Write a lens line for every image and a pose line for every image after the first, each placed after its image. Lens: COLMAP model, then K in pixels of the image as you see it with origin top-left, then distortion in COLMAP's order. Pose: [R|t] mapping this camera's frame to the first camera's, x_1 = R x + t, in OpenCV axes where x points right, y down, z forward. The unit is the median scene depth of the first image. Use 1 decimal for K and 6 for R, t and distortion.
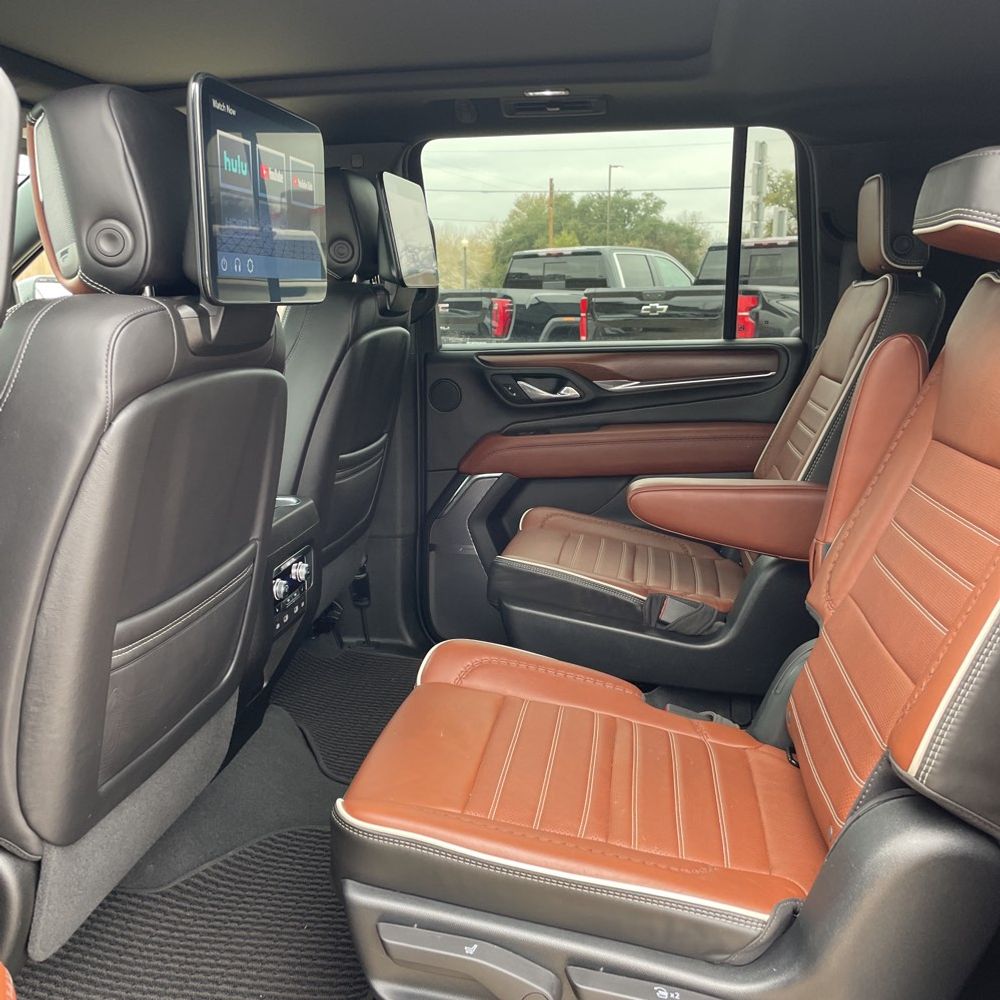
lens RADIAL K [[1010.4, 0, 500.0], [0, 1010.4, 500.0], [0, 0, 1]] dist [0.100783, -0.162882]
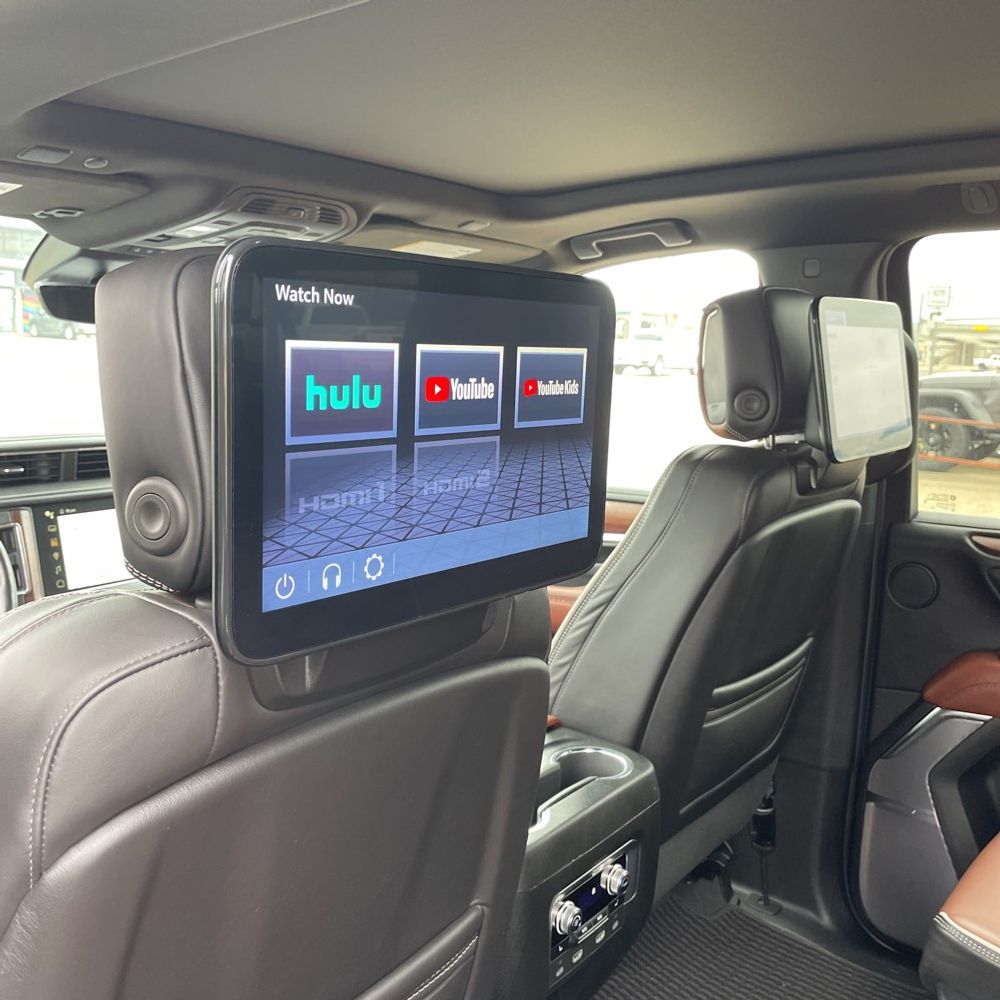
lens RADIAL K [[989.8, 0, 499.4], [0, 989.8, 485.2], [0, 0, 1]] dist [0.122707, -0.198259]
pose [[0.870066, 0.094161, -0.483858, 0.030230], [-0.124009, 0.991828, -0.029977, -0.130253], [0.477082, 0.086085, 0.874633, 0.279890]]
